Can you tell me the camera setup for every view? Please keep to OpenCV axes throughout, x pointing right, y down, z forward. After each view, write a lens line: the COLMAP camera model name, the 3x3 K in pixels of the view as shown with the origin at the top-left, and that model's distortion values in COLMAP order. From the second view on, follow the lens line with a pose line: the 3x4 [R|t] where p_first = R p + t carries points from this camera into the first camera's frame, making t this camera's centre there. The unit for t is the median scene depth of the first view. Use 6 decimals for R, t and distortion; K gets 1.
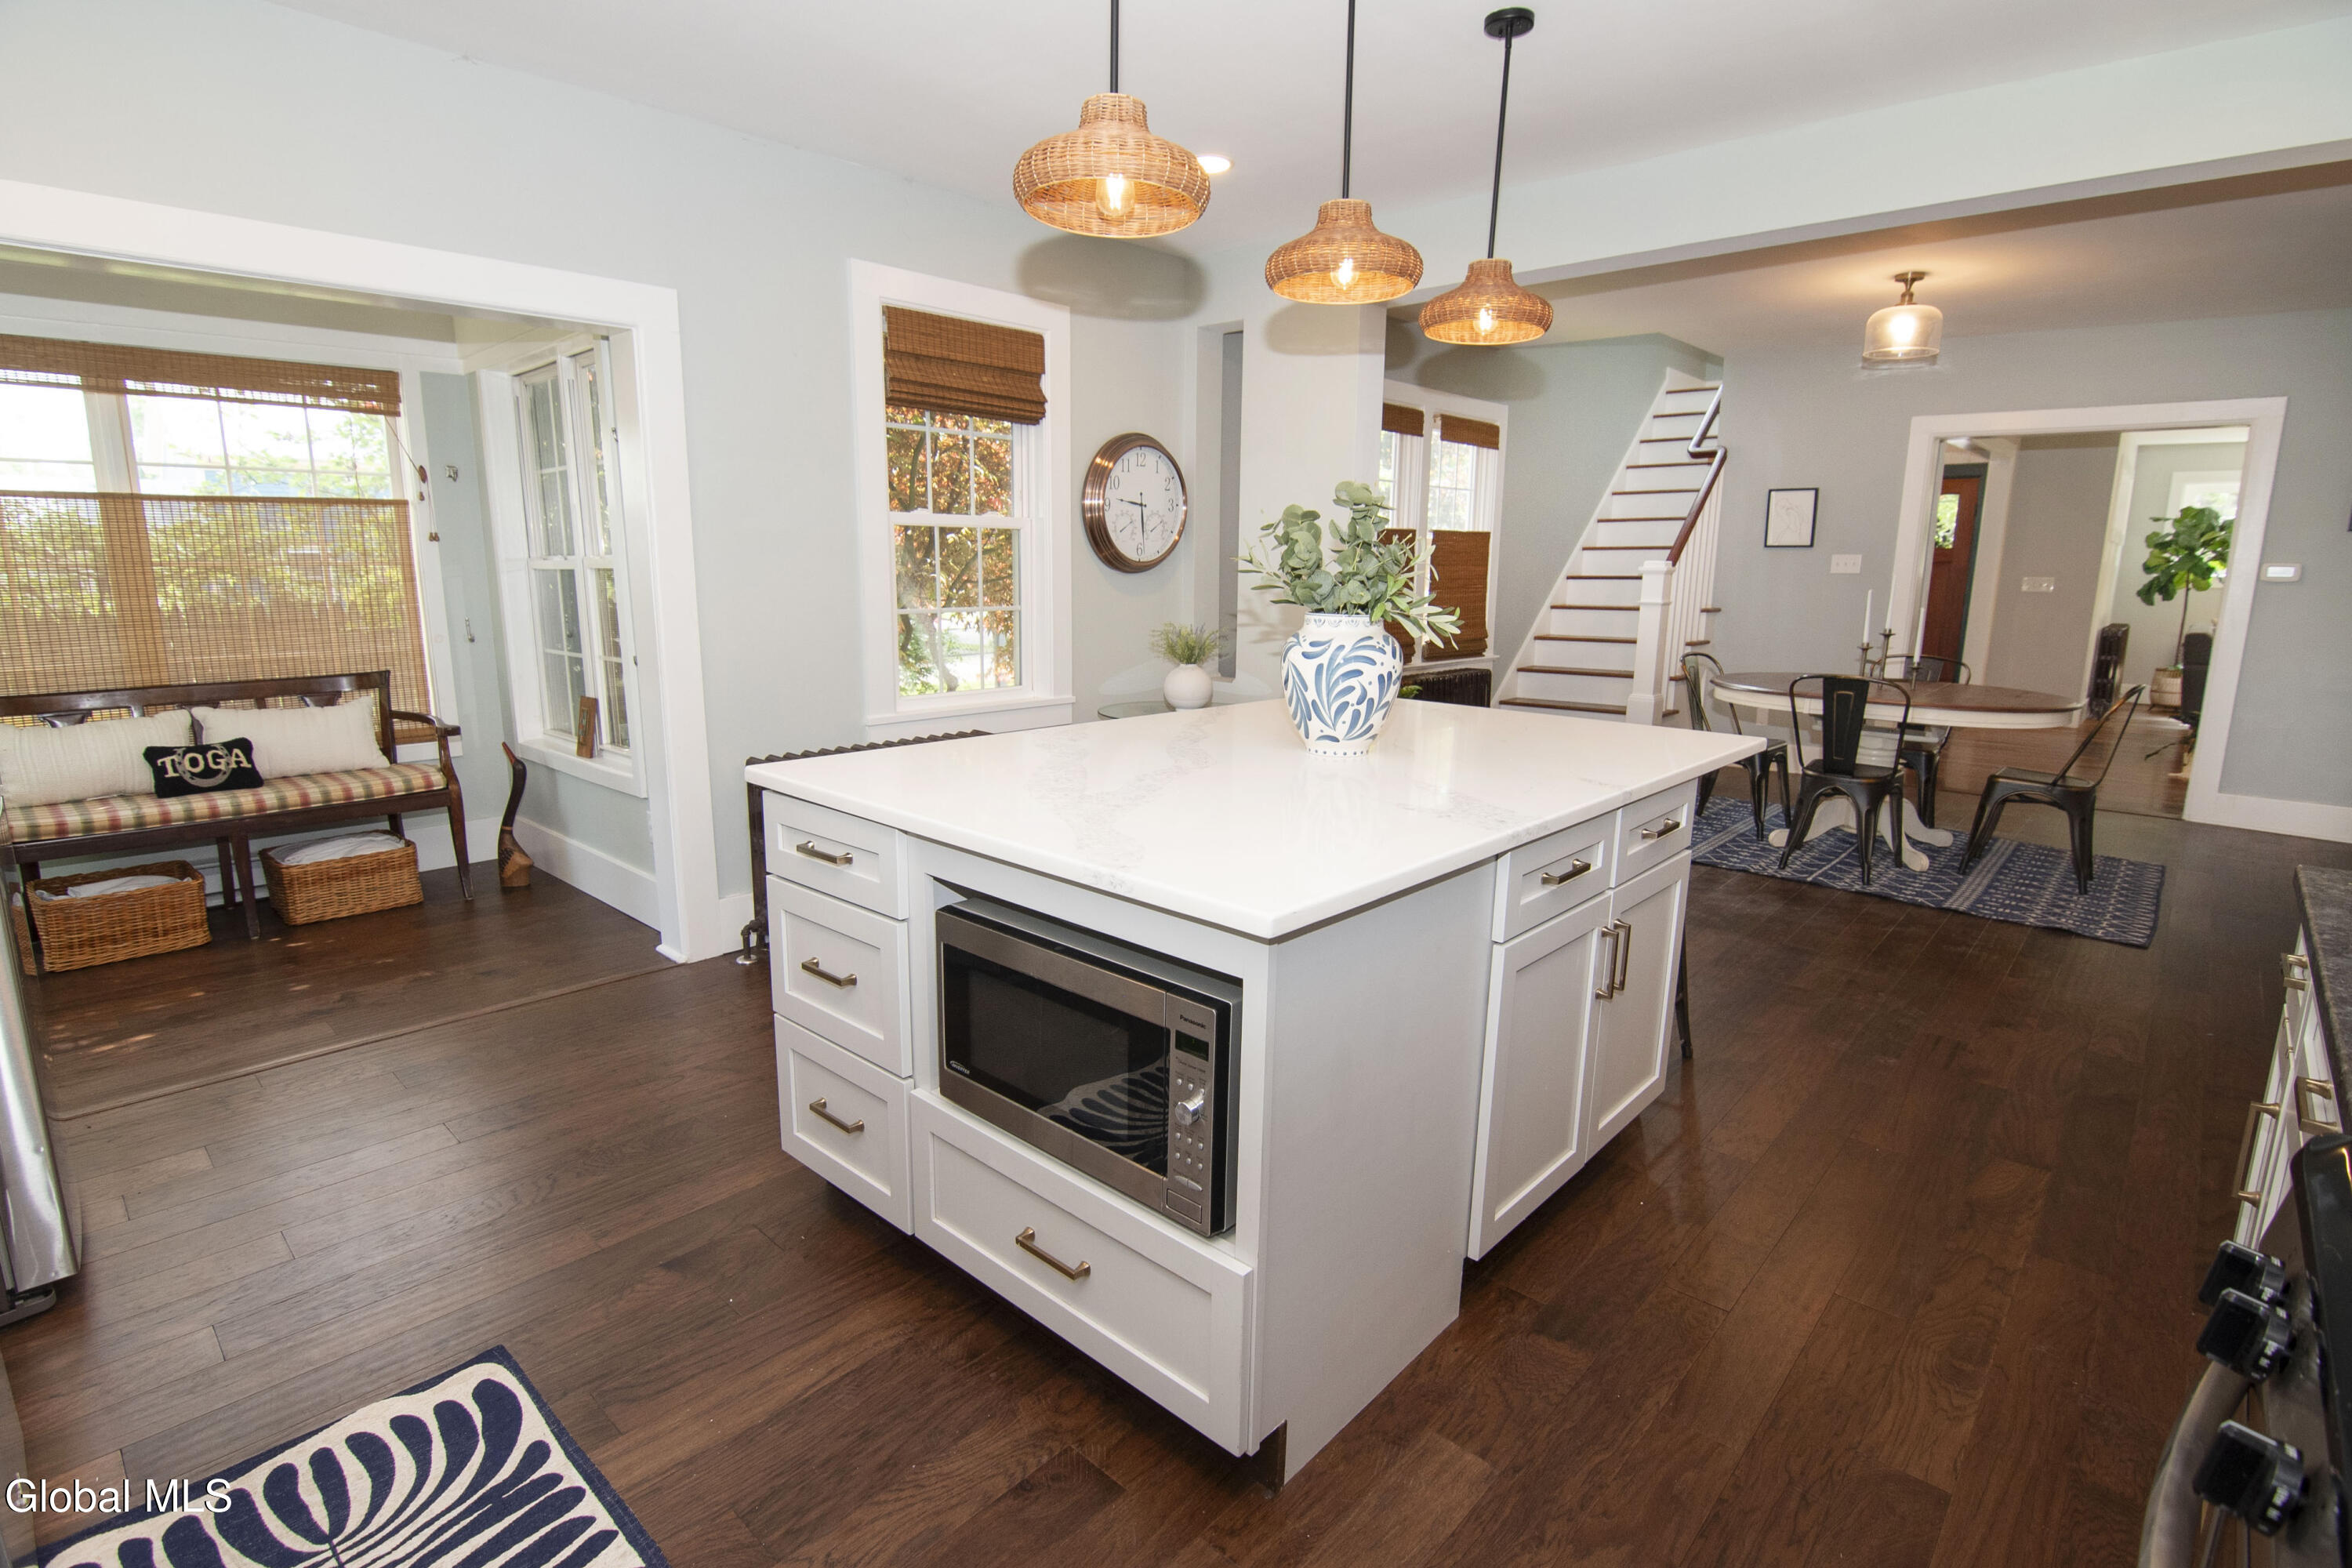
lens RADIAL K [[1155.2, 0, 1189.6], [0, 1155.2, 786.2], [0, 0, 1]] dist [-0.011669, 0.000068]
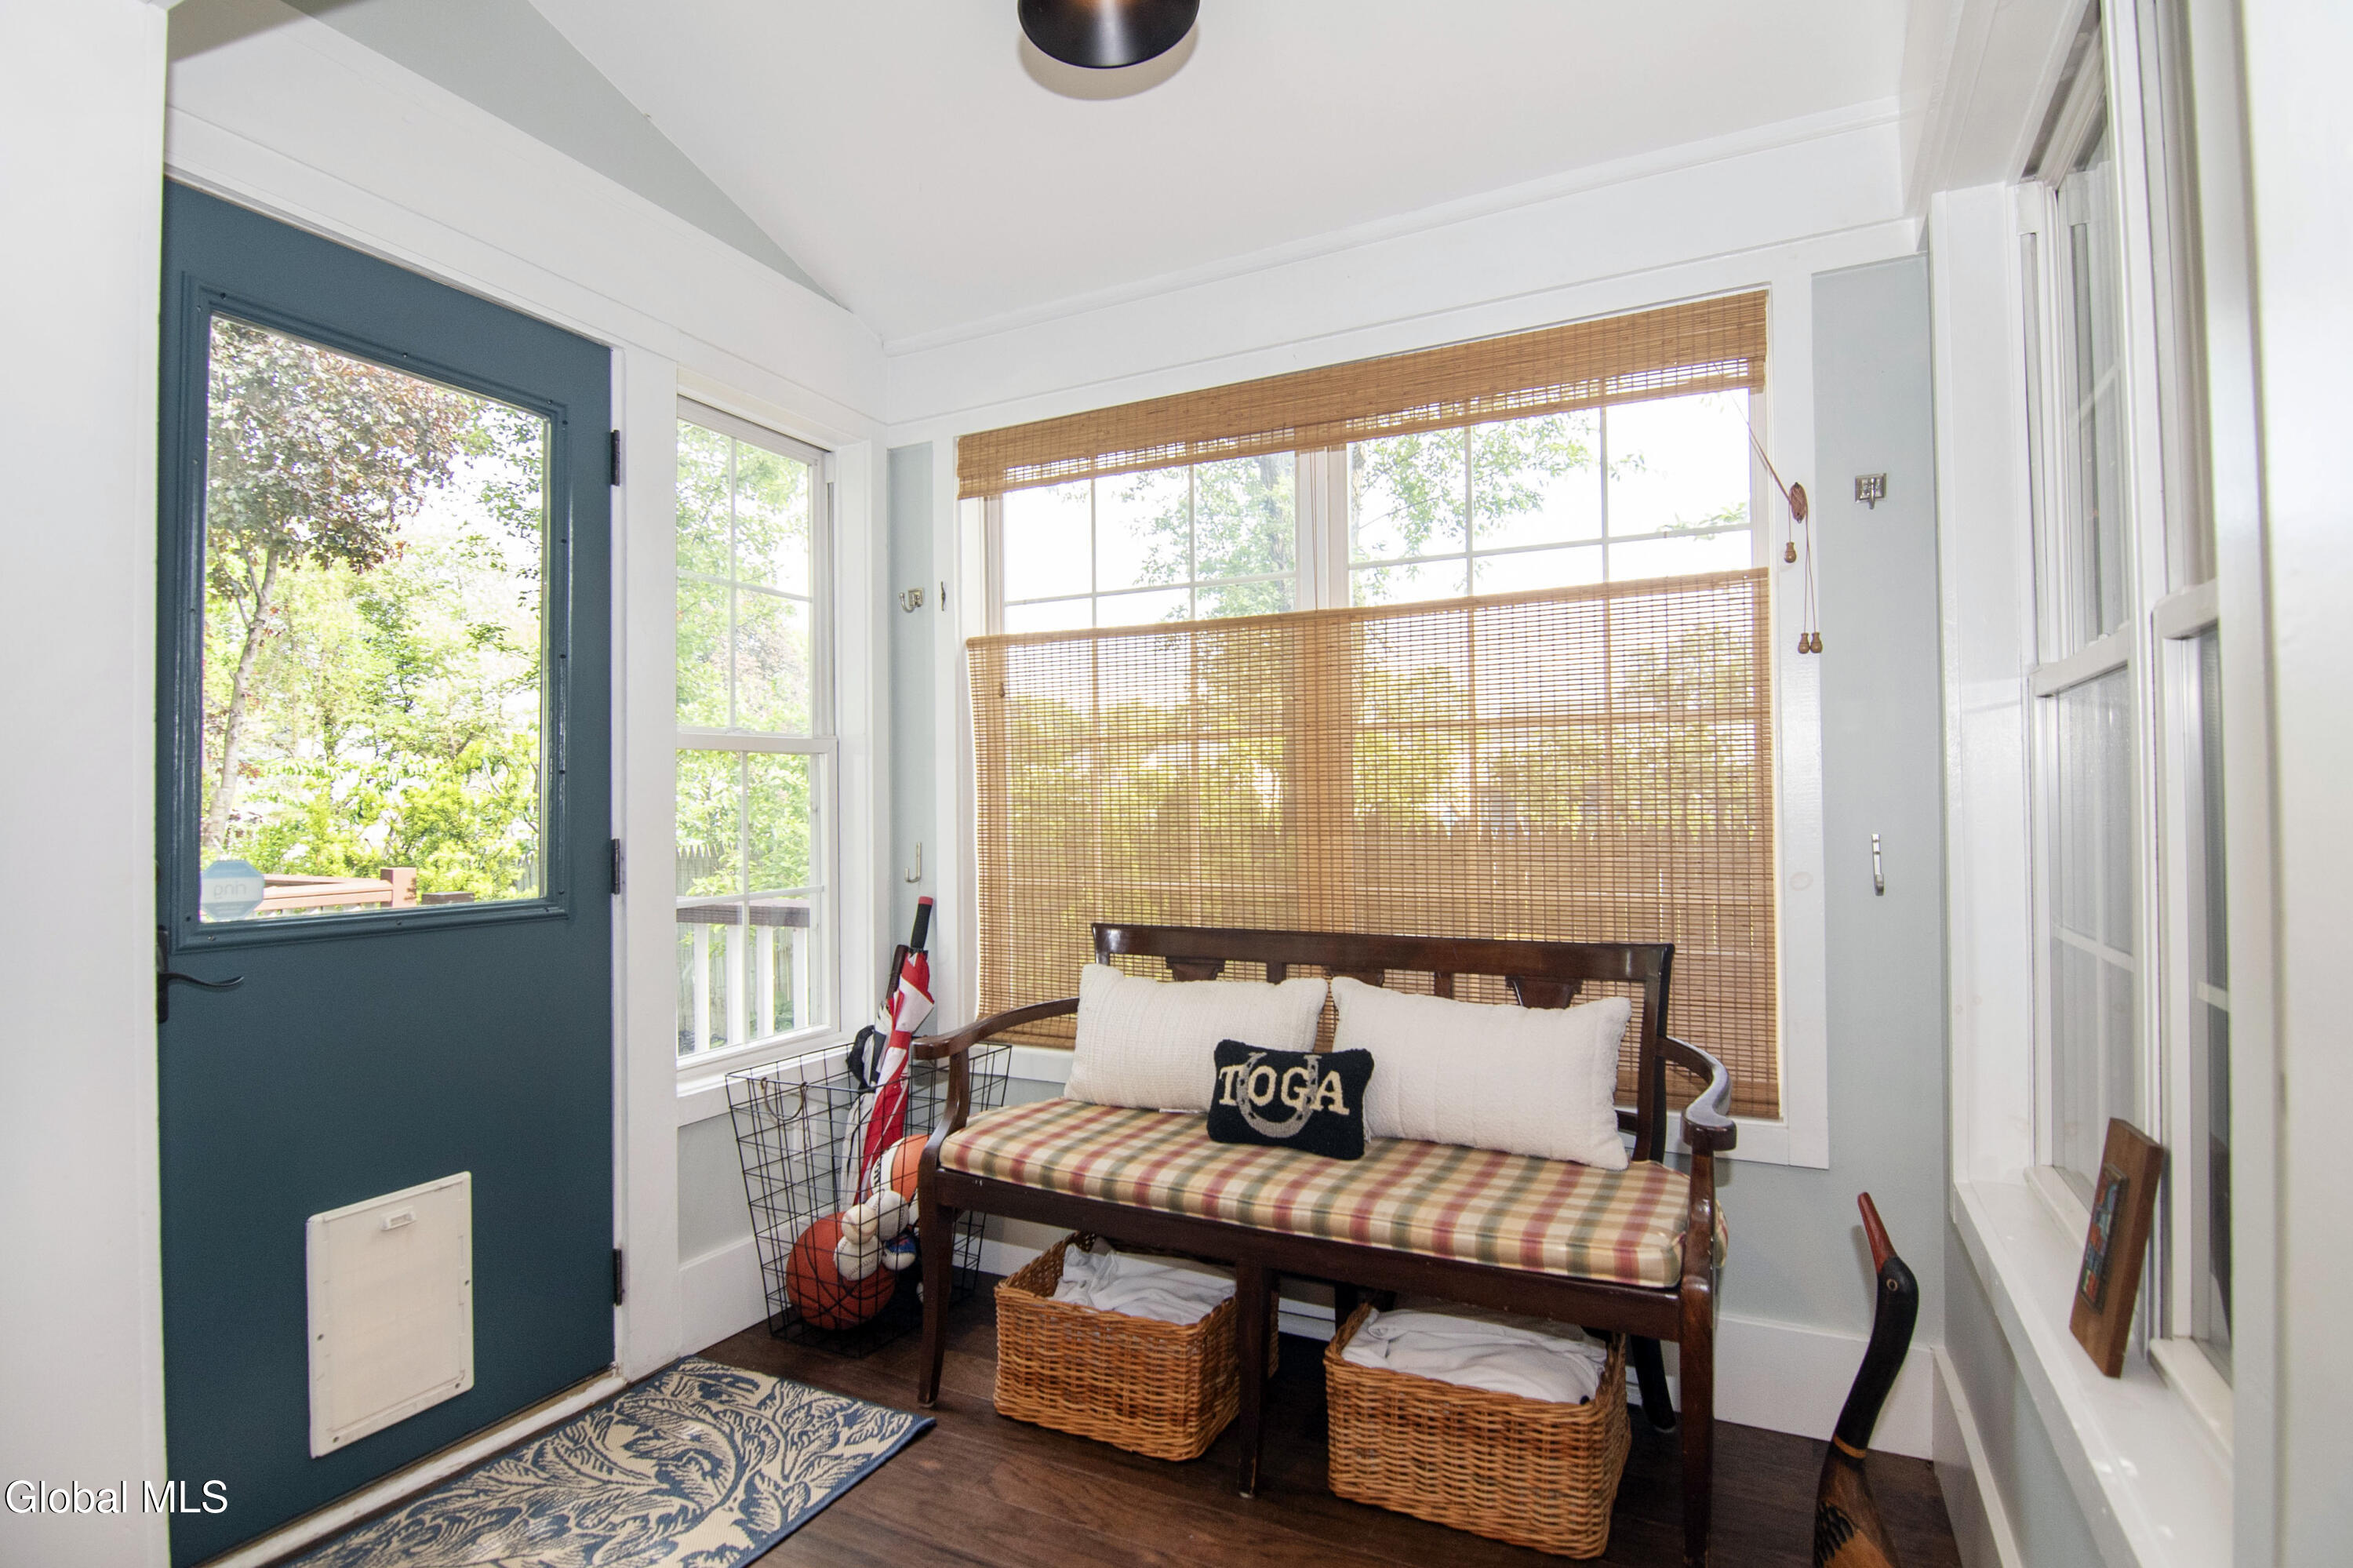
lens RADIAL K [[1155.8, 0, 1190.1], [0, 1155.8, 786.2], [0, 0, 1]] dist [-0.011669, 0.000068]
pose [[0.280770, -0.028259, -0.959359, -0.355072], [-0.183966, 0.979448, -0.082691, -0.099403], [0.941979, 0.199707, 0.269801, 0.763666]]
